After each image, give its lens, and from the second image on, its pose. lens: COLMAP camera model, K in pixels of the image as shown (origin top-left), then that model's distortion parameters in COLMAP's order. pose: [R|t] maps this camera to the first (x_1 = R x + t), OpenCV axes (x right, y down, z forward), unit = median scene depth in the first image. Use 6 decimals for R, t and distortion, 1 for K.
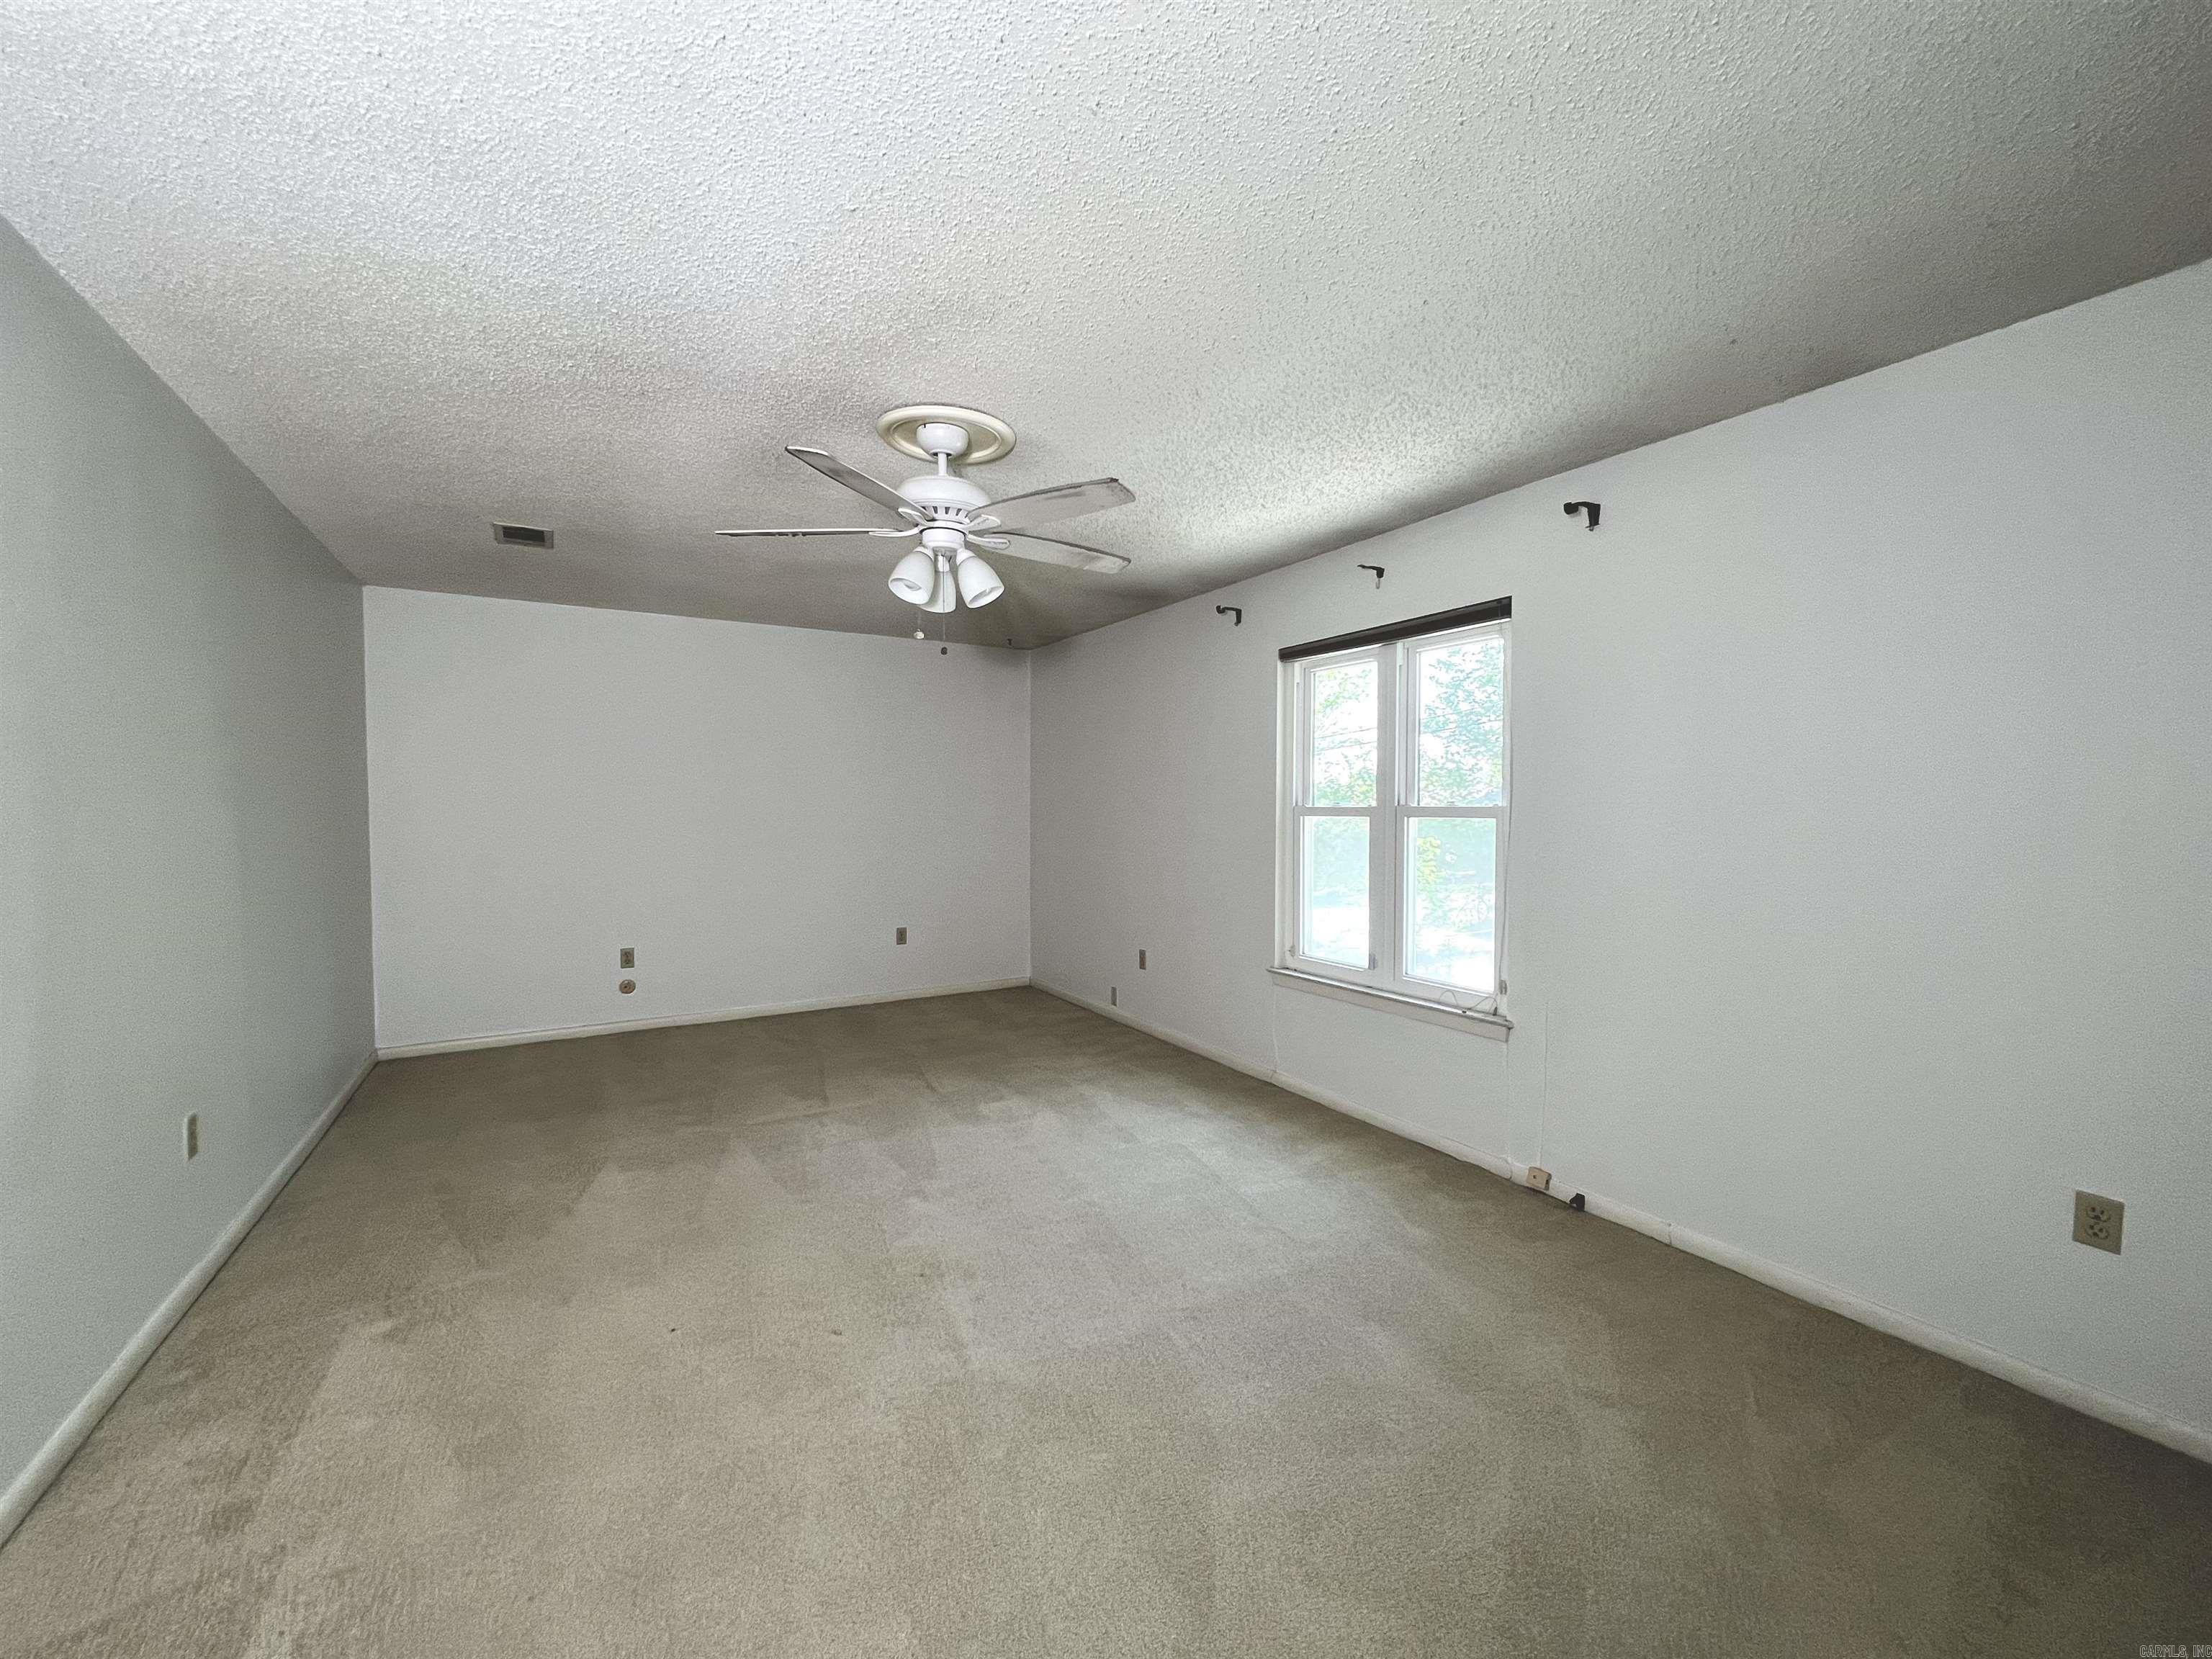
lens RADIAL K [[883.3, 0, 1103.1], [0, 883.3, 822.1], [0, 0, 1]] dist [-0.001840, 0.000684]
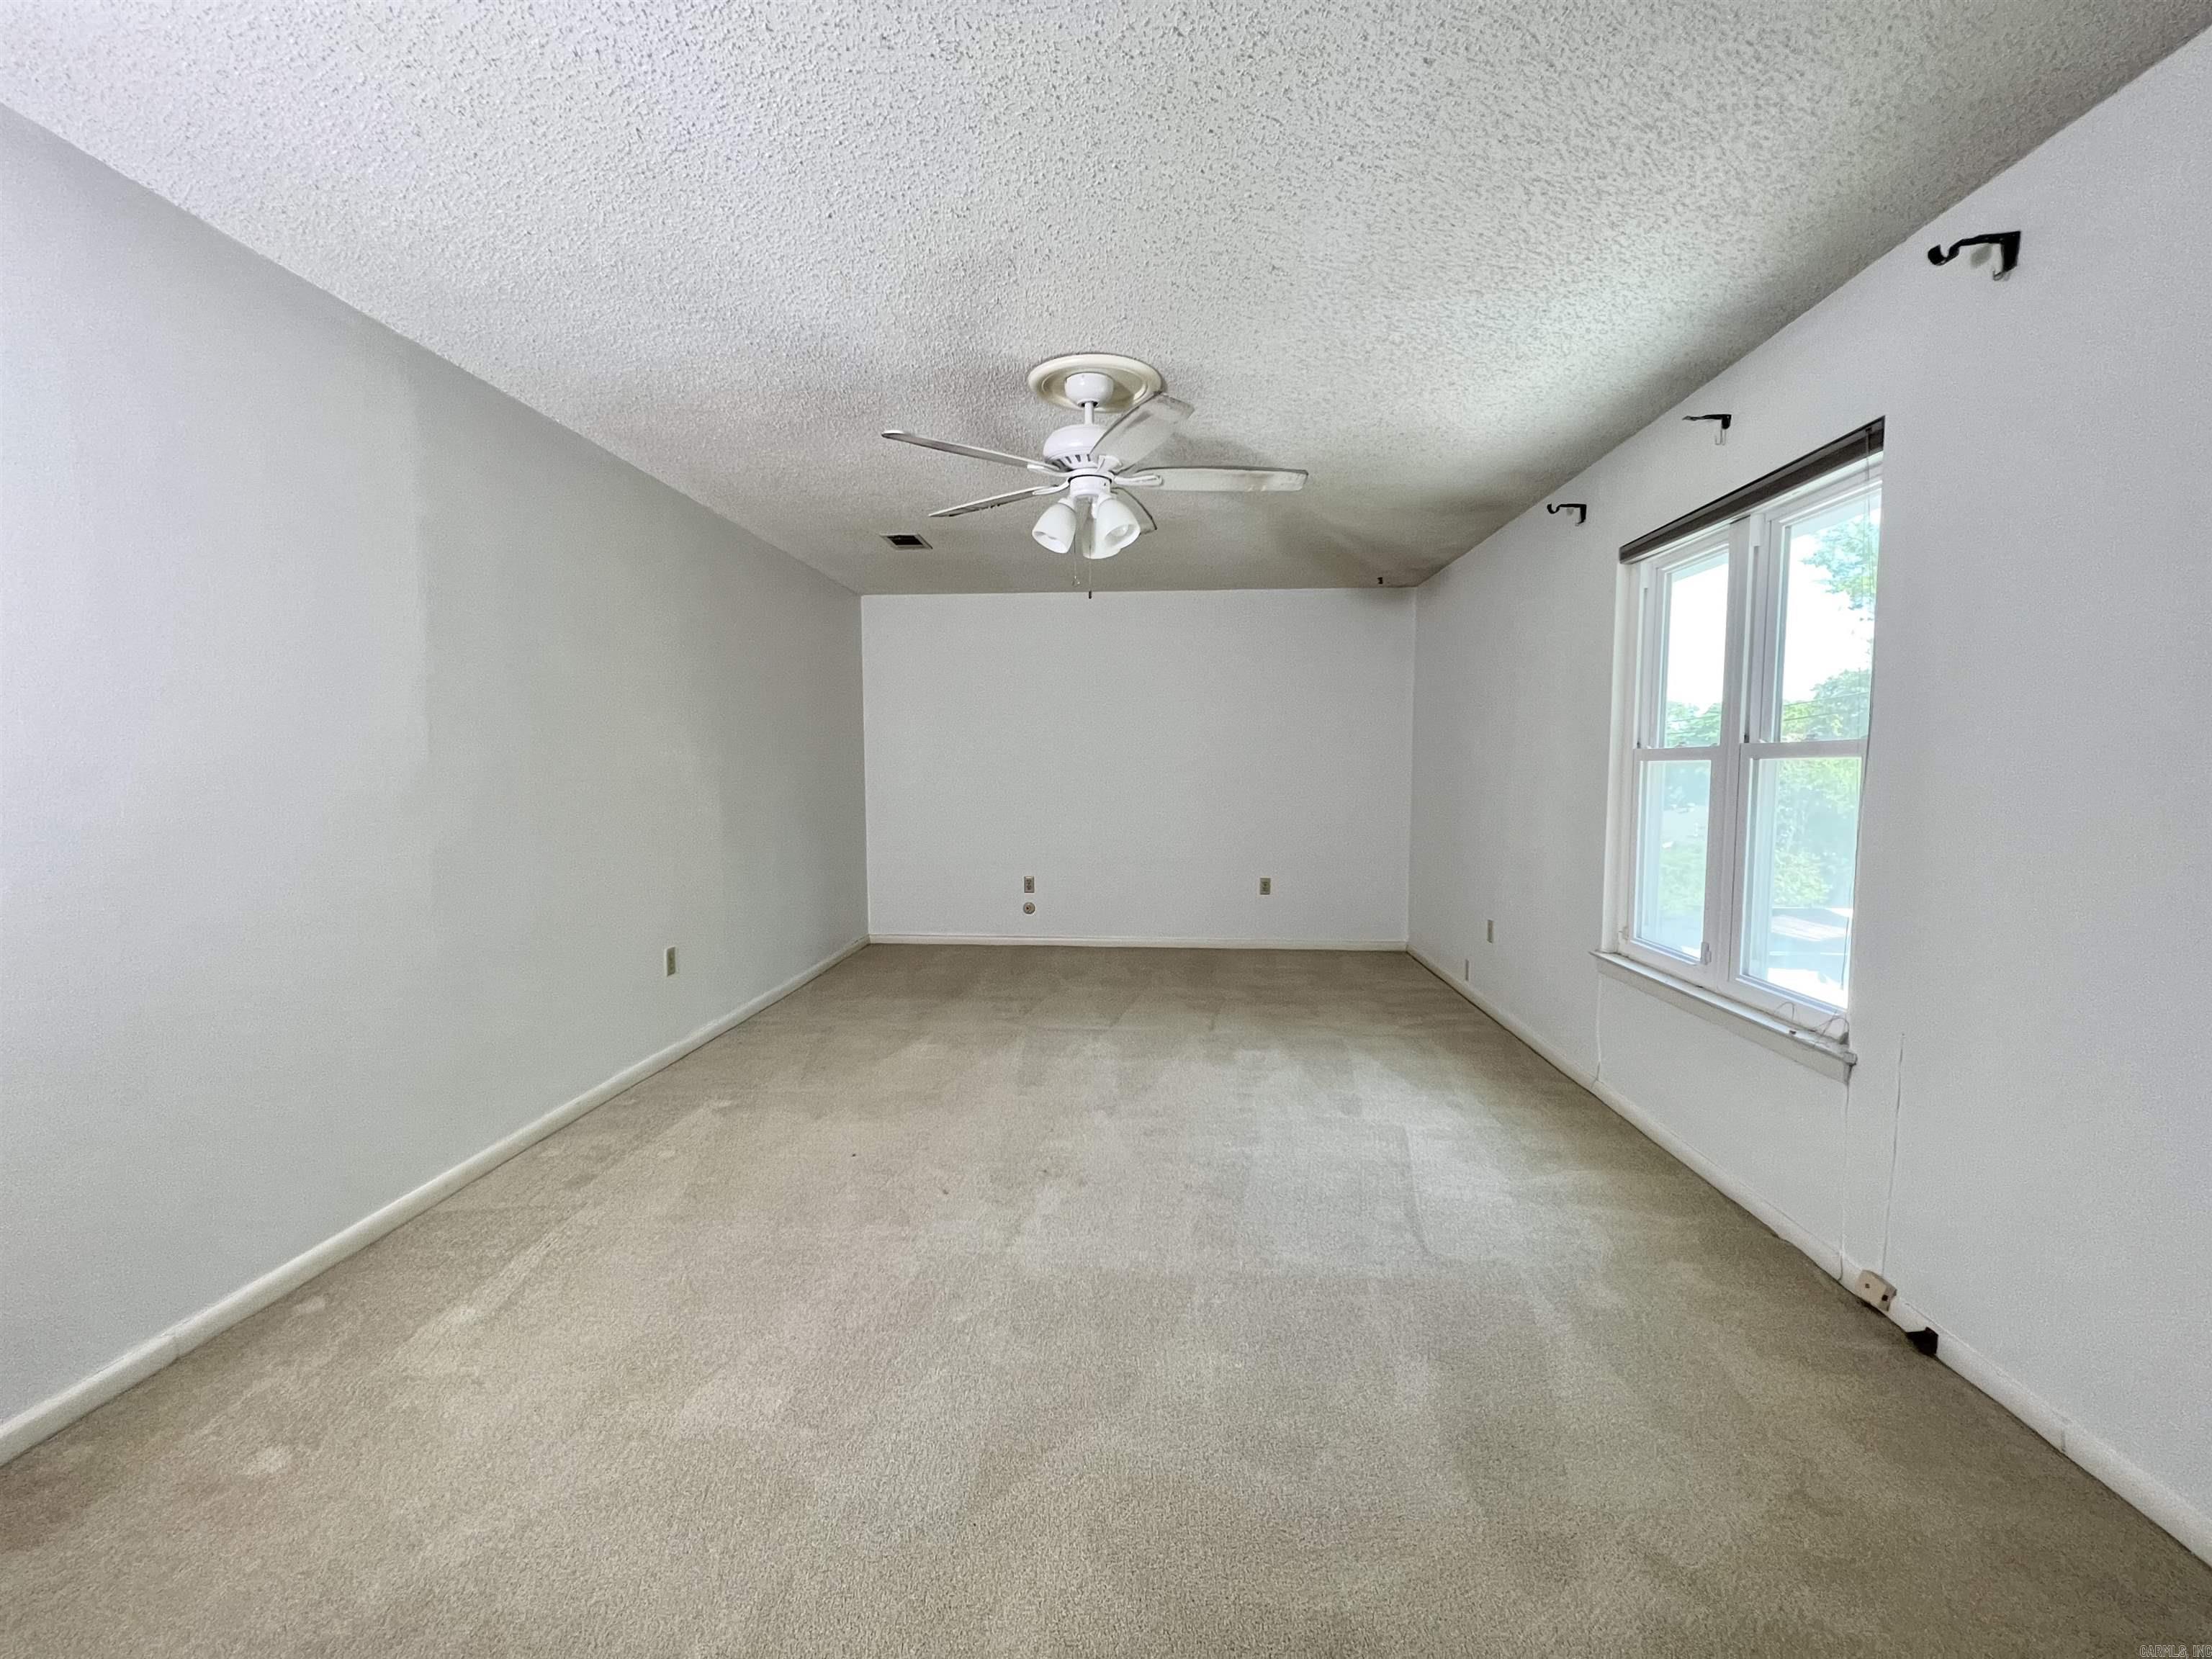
lens RADIAL K [[883.3, 0, 1104.3], [0, 883.3, 821.8], [0, 0, 1]] dist [-0.001840, 0.000684]
pose [[0.822984, 0.034397, -0.567022, 0.322014], [-0.011516, 0.998970, 0.043884, 0.021245], [0.567948, -0.029586, 0.822533, 0.105471]]
